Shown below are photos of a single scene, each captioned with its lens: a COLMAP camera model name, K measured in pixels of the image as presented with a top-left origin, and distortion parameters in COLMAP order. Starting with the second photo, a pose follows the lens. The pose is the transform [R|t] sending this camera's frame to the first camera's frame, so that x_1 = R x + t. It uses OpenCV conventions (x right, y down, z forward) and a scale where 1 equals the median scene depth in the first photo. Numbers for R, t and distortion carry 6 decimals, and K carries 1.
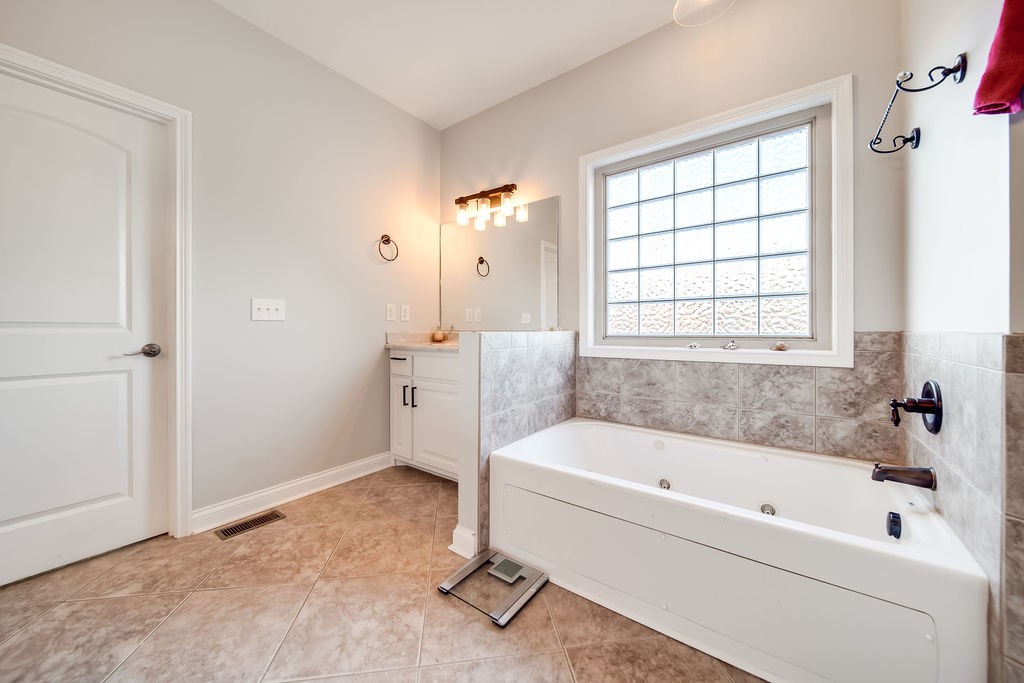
lens RADIAL K [[371.7, 0, 506.8], [0, 371.7, 332.7], [0, 0, 1]] dist [-0.002286, -0.000287]
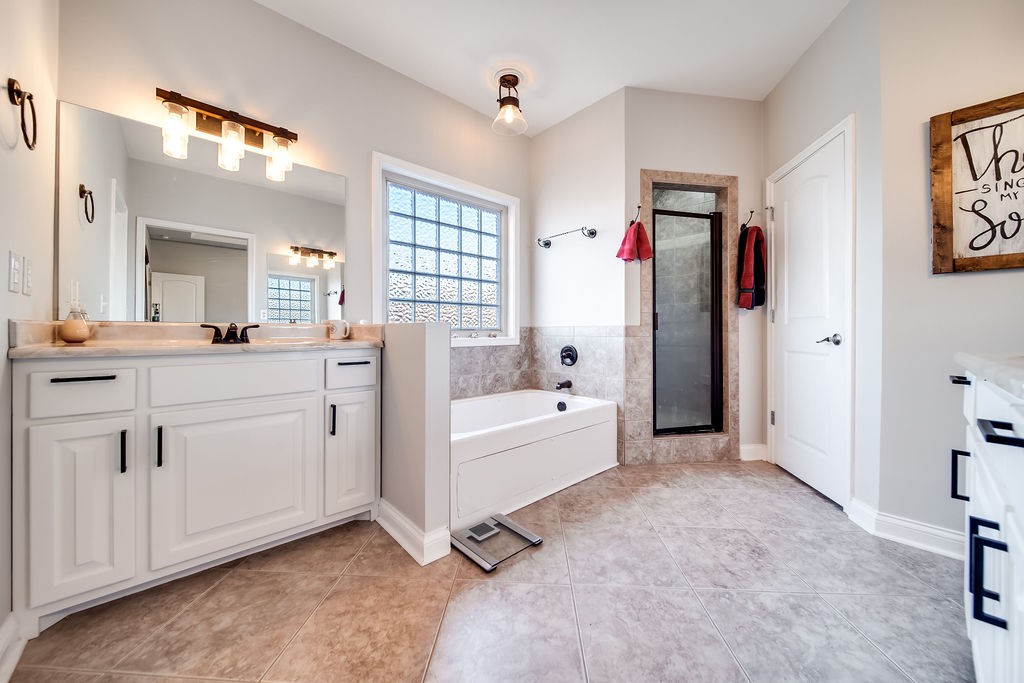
lens RADIAL K [[371.7, 0, 506.8], [0, 371.7, 332.7], [0, 0, 1]] dist [-0.002286, -0.000287]
pose [[0.190699, -0.001916, 0.981647, -0.915088], [0.006753, 0.999977, 0.000640, 0.023959], [-0.981625, 0.006507, 0.190707, 0.583757]]
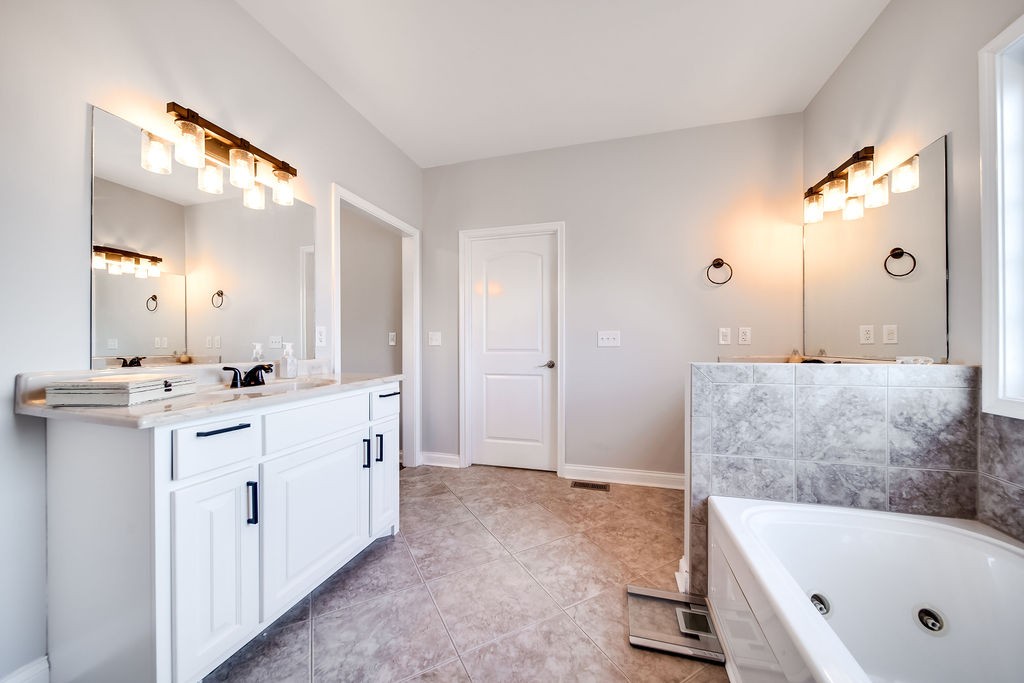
lens RADIAL K [[360.4, 0, 514.3], [0, 360.4, 342.8], [0, 0, 1]] dist [-0.001599, -0.000255]
pose [[0.363513, -0.005482, -0.931573, 0.560541], [-0.005302, 0.999954, -0.007953, -0.039652], [0.931574, 0.007830, 0.363467, 0.208833]]
